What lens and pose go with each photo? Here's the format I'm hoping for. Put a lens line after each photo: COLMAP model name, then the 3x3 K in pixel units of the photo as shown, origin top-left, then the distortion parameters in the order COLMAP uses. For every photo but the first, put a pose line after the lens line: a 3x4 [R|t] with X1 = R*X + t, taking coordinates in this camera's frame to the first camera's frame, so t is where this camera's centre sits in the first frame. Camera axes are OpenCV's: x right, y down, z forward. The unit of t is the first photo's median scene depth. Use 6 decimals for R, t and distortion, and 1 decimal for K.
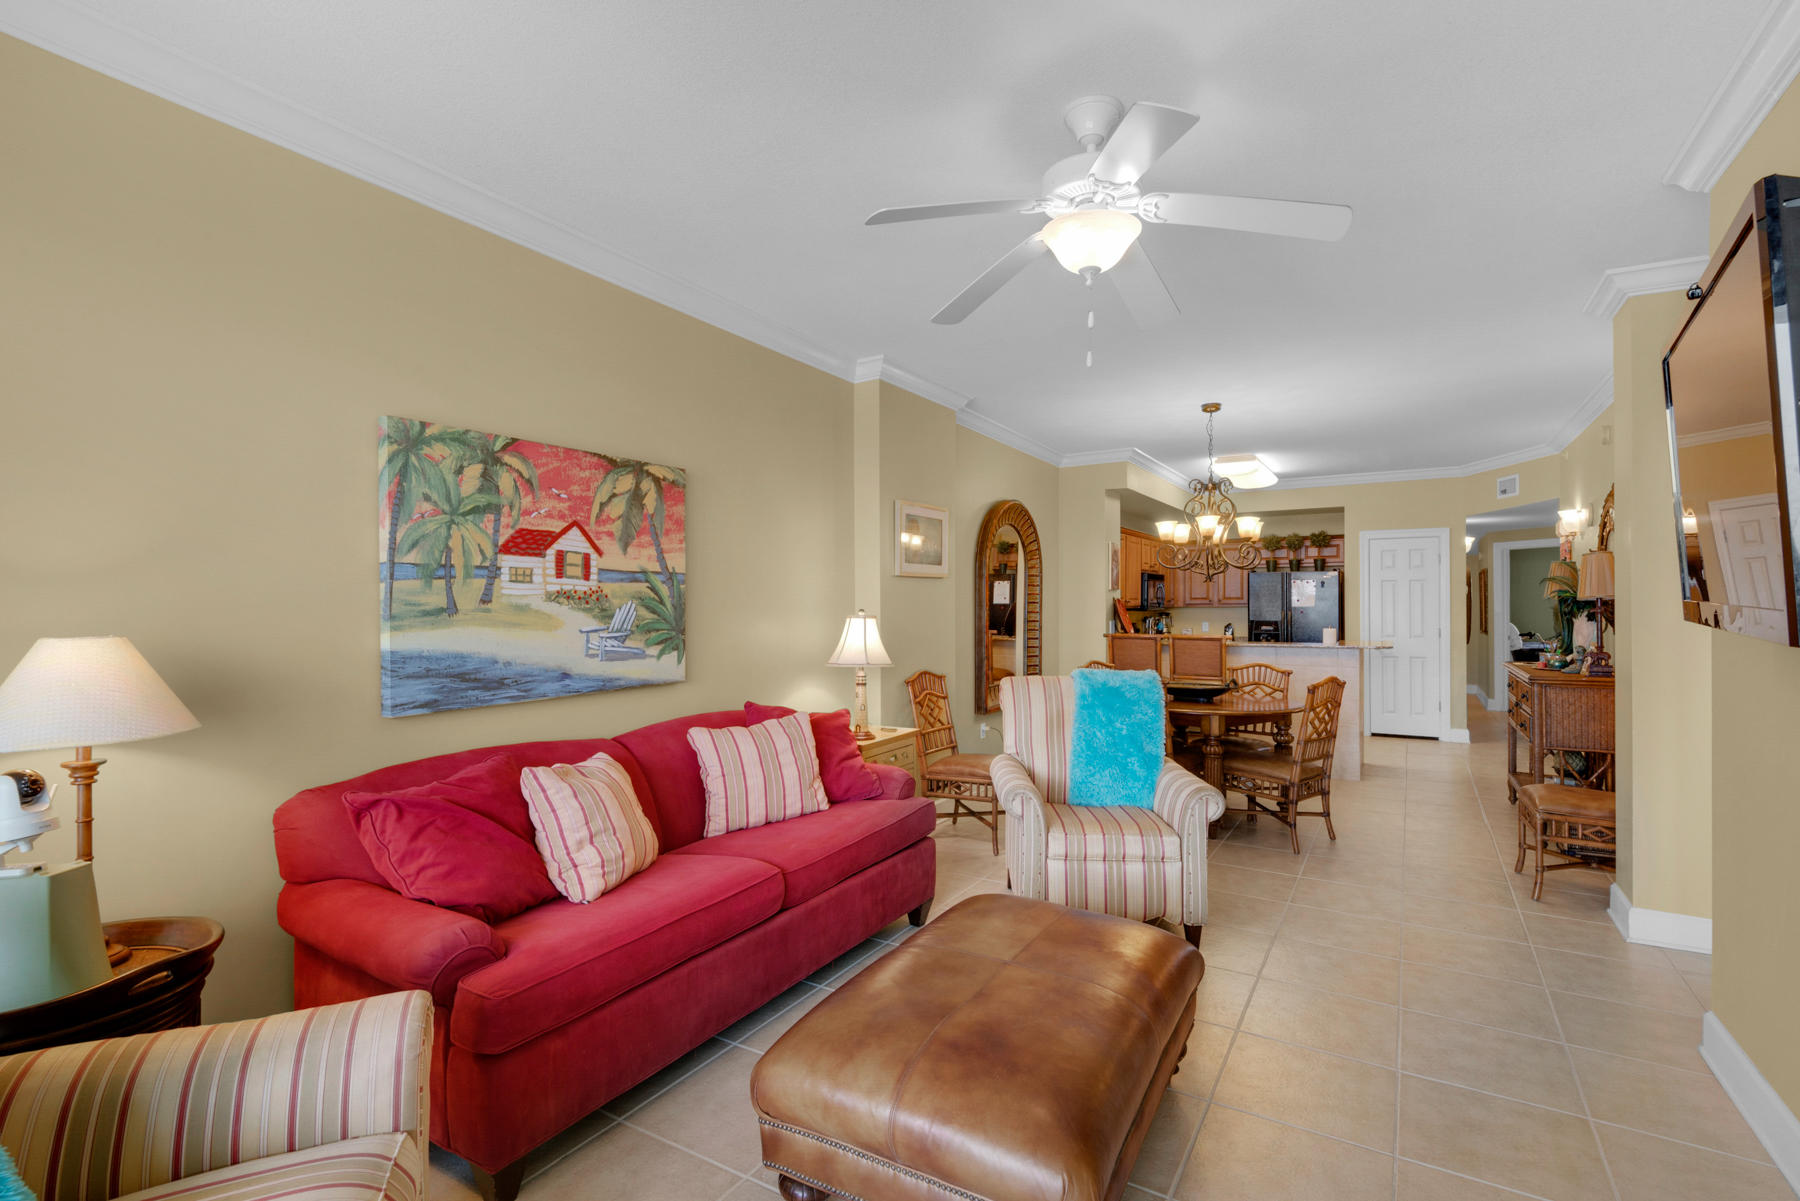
lens RADIAL K [[848.7, 0, 903.6], [0, 848.7, 608.2], [0, 0, 1]] dist [0.019170, 0.000200]
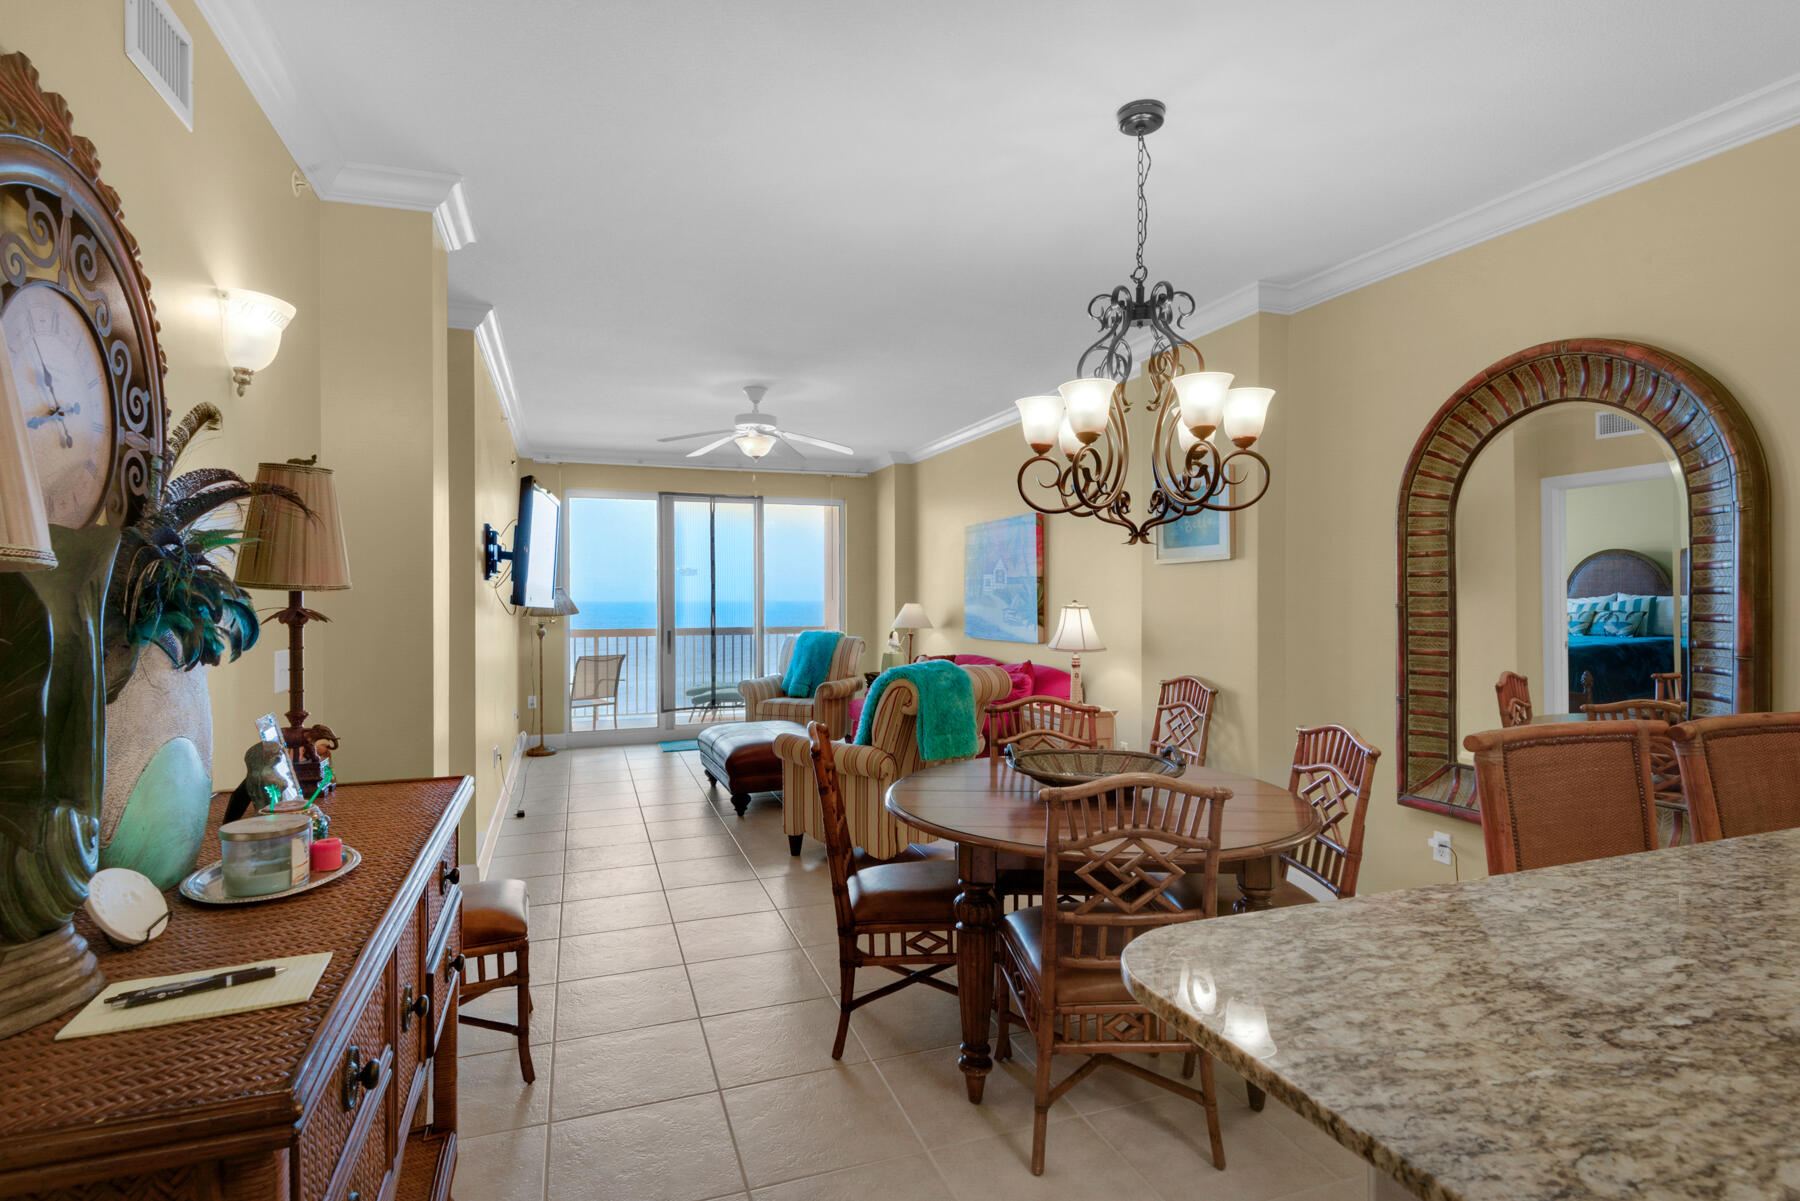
lens RADIAL K [[892.2, 0, 899.5], [0, 892.2, 597.2], [0, 0, 1]] dist [0.031611, -0.000423]
pose [[-0.638457, 0.008141, -0.769615, 1.356579], [0.003120, 0.999963, 0.007990, -0.017434], [0.769652, 0.002700, -0.638459, 2.089013]]
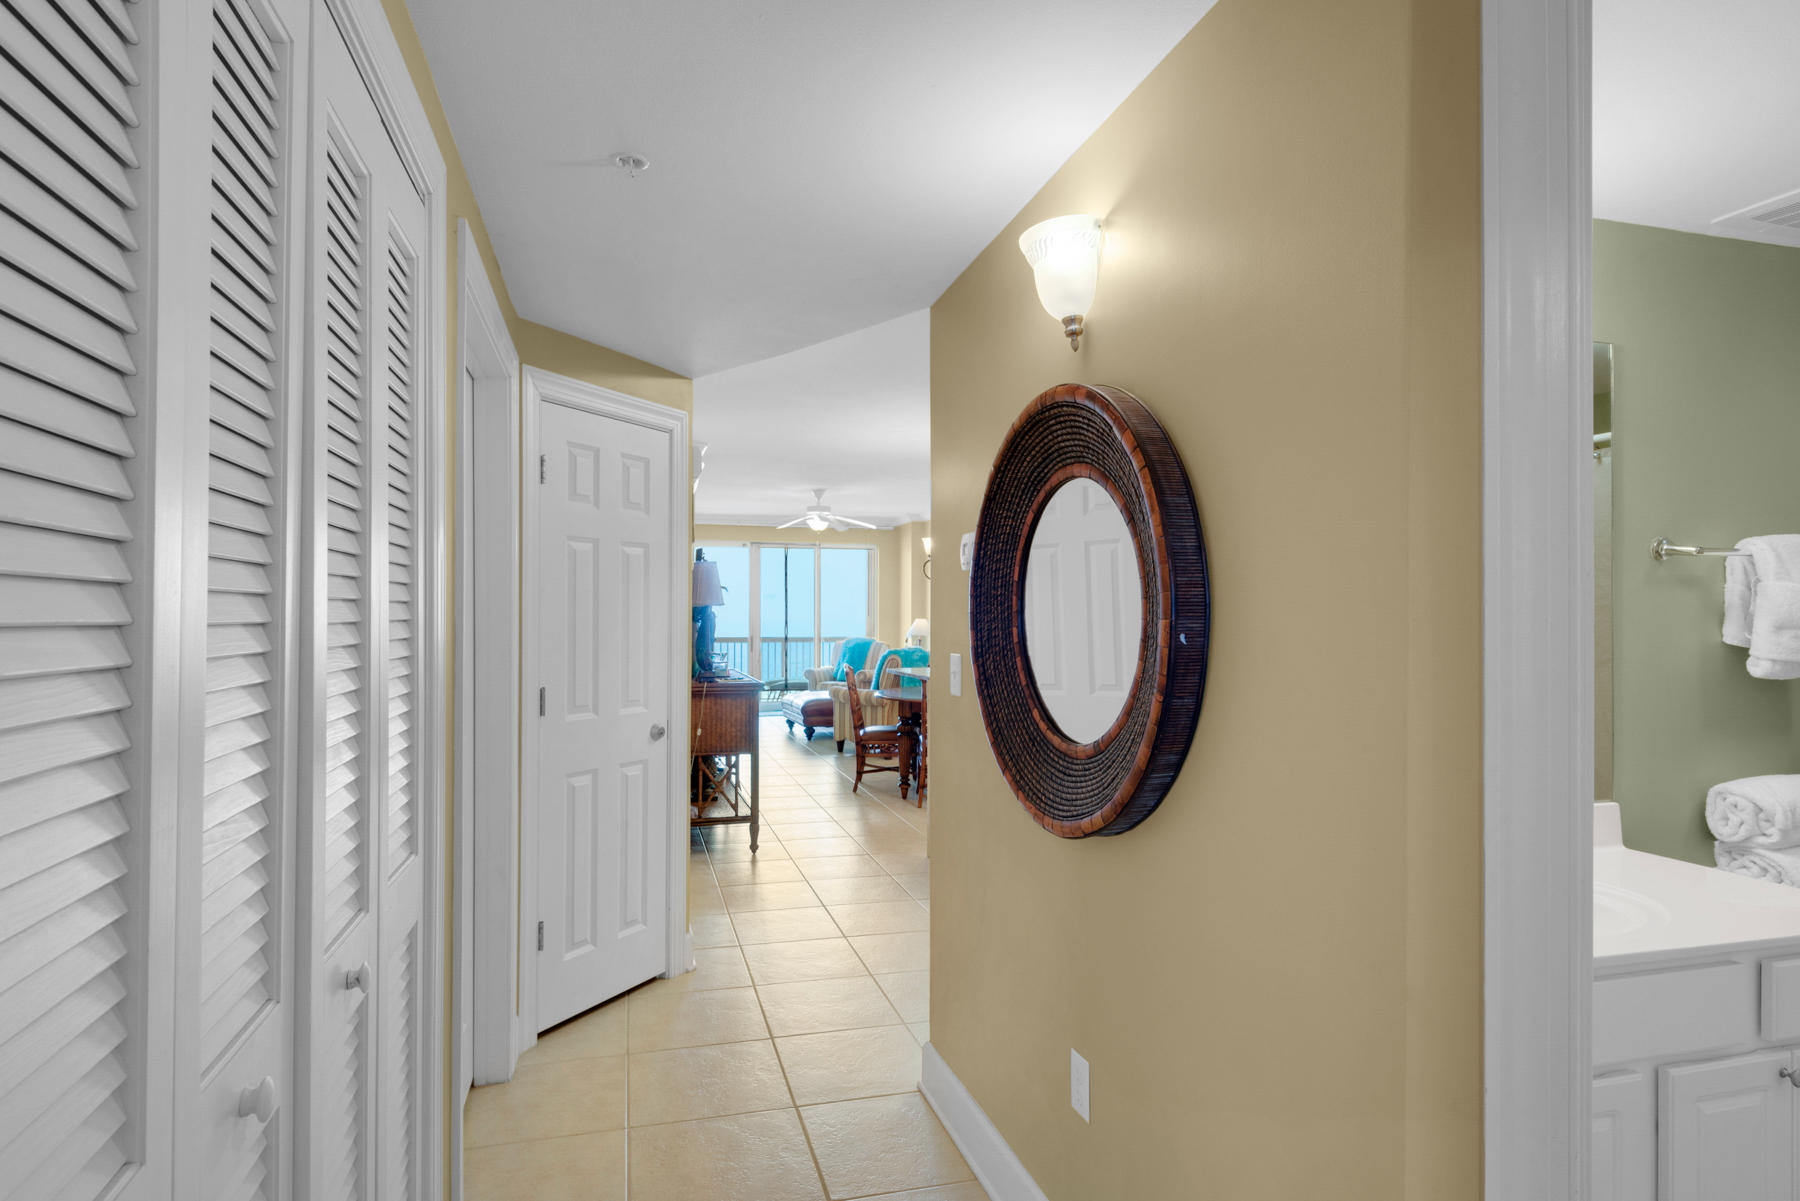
lens RADIAL K [[980.6, 0, 900.7], [0, 980.6, 604.8], [0, 0, 1]] dist [0.000352, 0.000001]
pose [[-0.685672, -0.005913, -0.727887, 2.389425], [0.000068, 0.999966, -0.008188, -0.006977], [0.727911, -0.005664, -0.685648, 3.205638]]
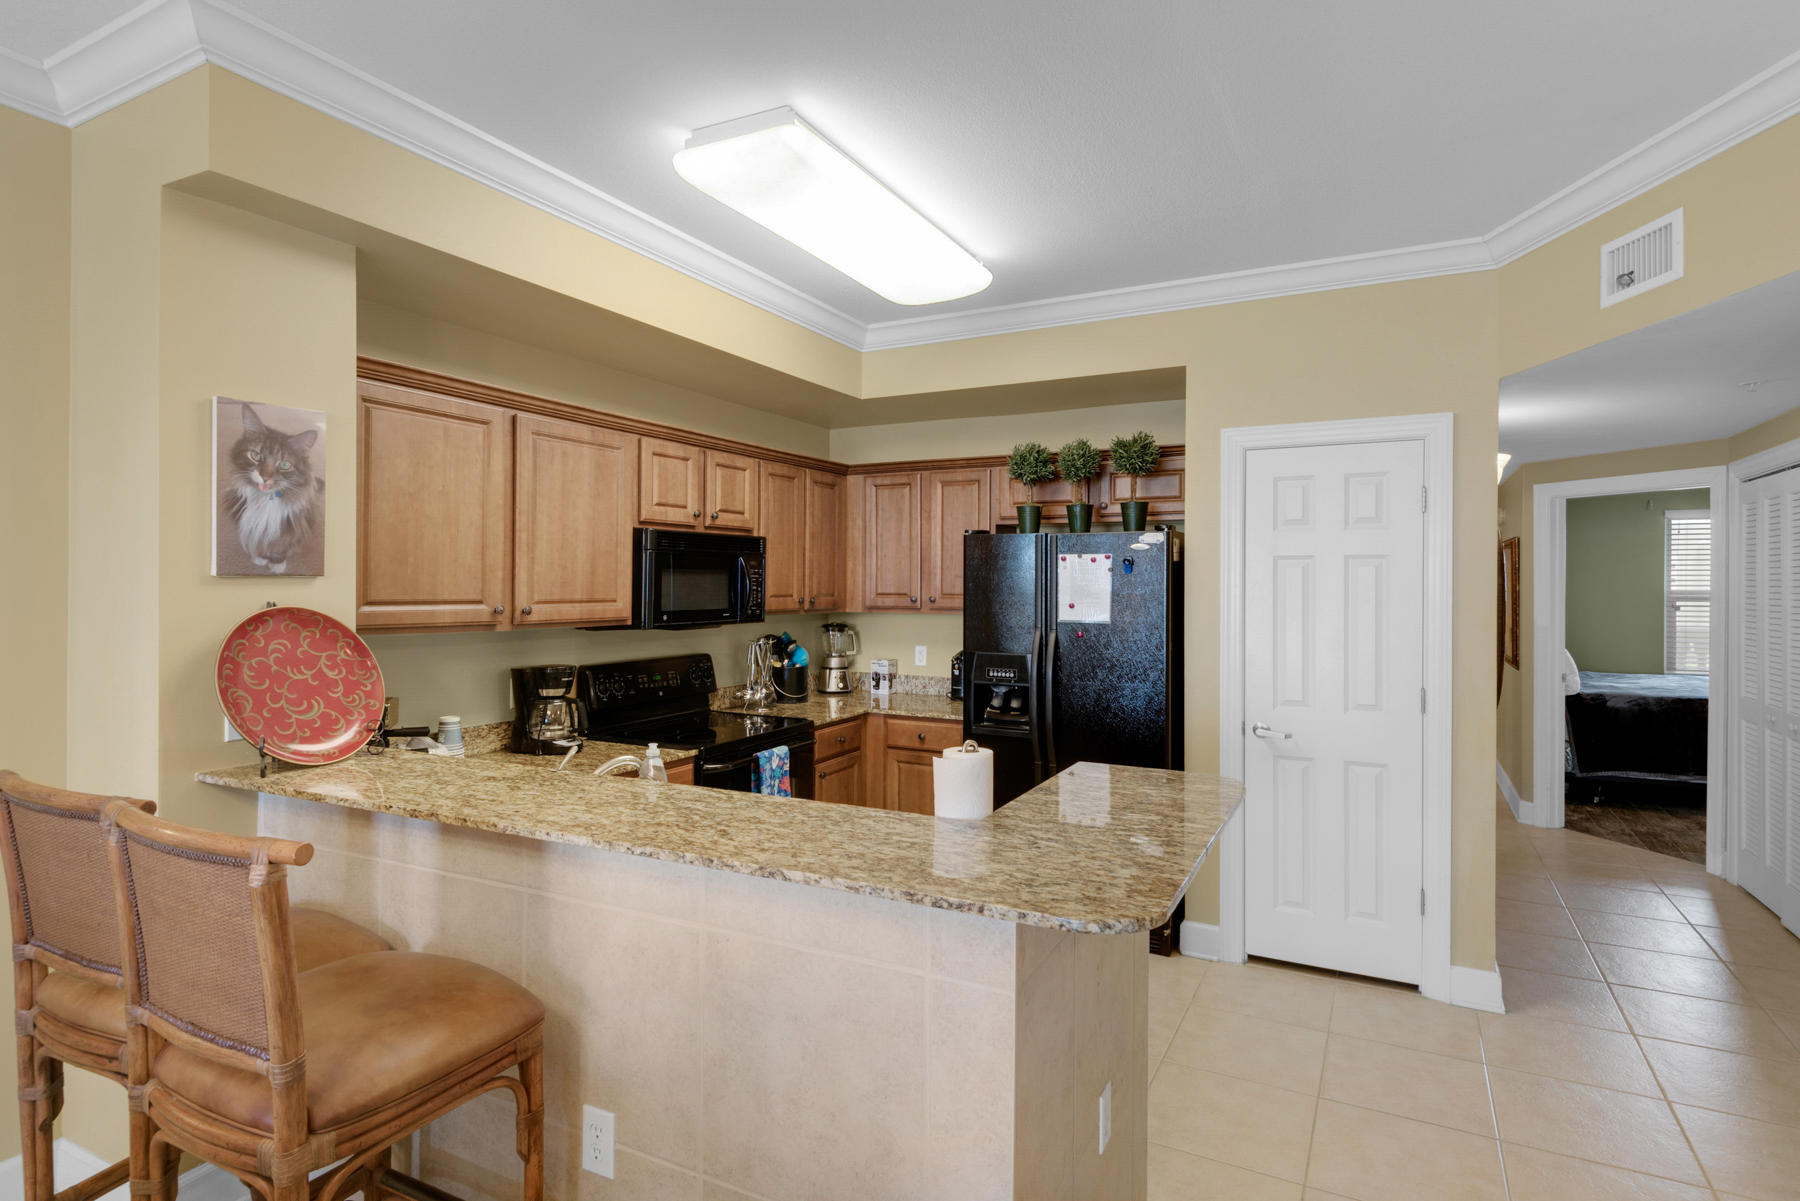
lens RADIAL K [[892.2, 0, 891.6], [0, 892.2, 590.9], [0, 0, 1]] dist [0.031611, -0.000423]
pose [[0.999688, 0.007980, 0.023675, 1.046829], [-0.008064, 0.999962, 0.003424, -0.046731], [-0.023647, -0.003614, 0.999714, 1.660477]]
